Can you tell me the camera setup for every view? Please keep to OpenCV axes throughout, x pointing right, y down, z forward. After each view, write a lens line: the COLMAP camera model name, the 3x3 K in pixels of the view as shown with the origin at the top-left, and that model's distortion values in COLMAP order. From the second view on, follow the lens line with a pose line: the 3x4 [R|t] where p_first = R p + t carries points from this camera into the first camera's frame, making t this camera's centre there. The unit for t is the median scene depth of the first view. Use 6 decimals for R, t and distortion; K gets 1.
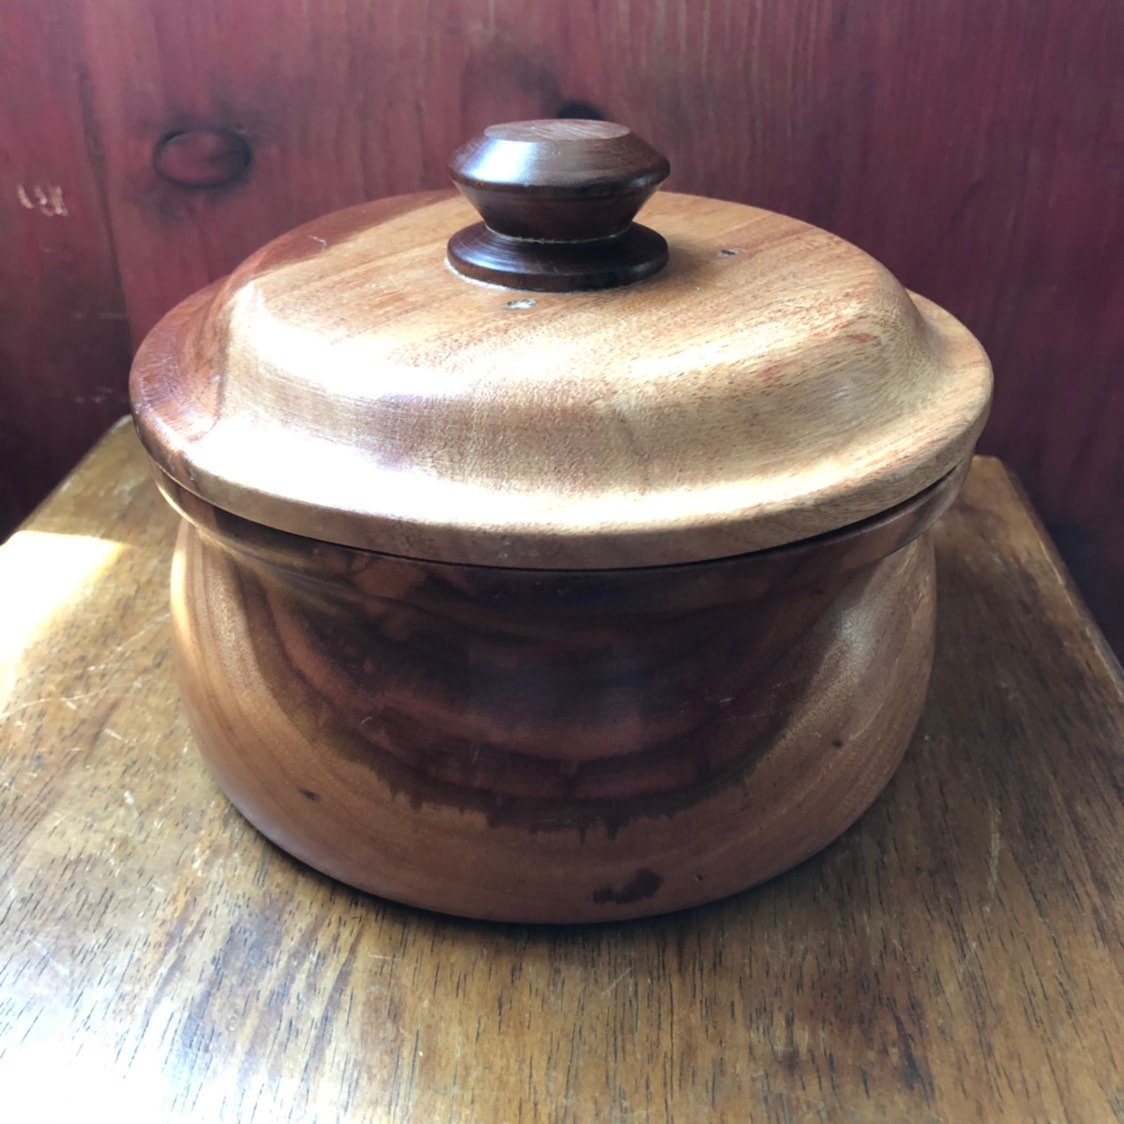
lens RADIAL K [[1231.9, 0, 565.9], [0, 1231.9, 563.1], [0, 0, 1]] dist [0.039951, 0.000000]
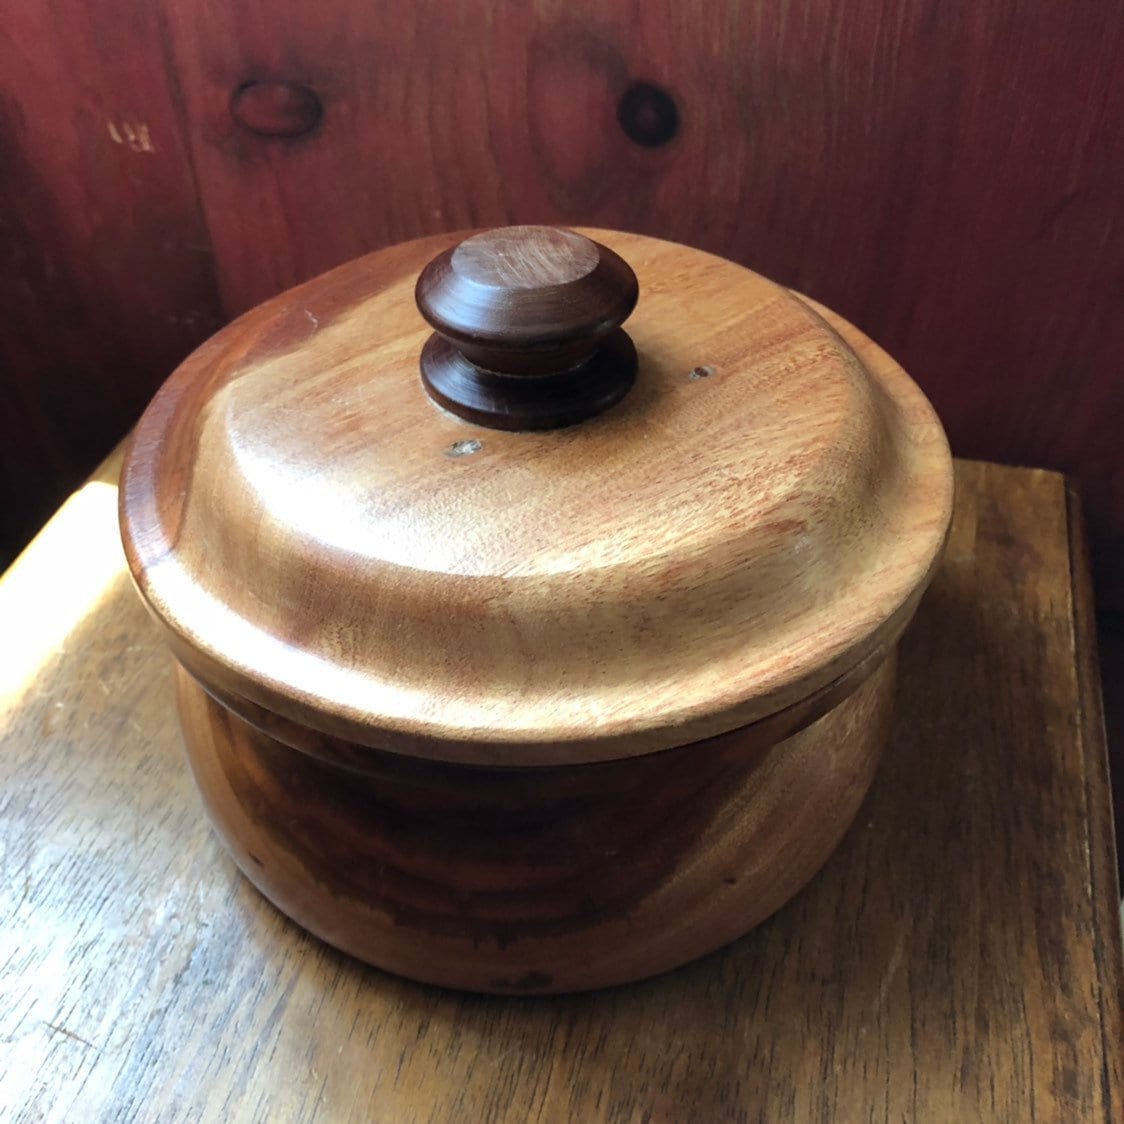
lens RADIAL K [[1231.9, 0, 561.7], [0, 1231.9, 568.3], [0, 0, 1]] dist [0.039951, 0.000000]
pose [[0.984242, 0.109276, -0.139018, 0.193556], [-0.079369, 0.975556, 0.204915, -0.321491], [0.158012, -0.190653, 0.968857, -0.007651]]
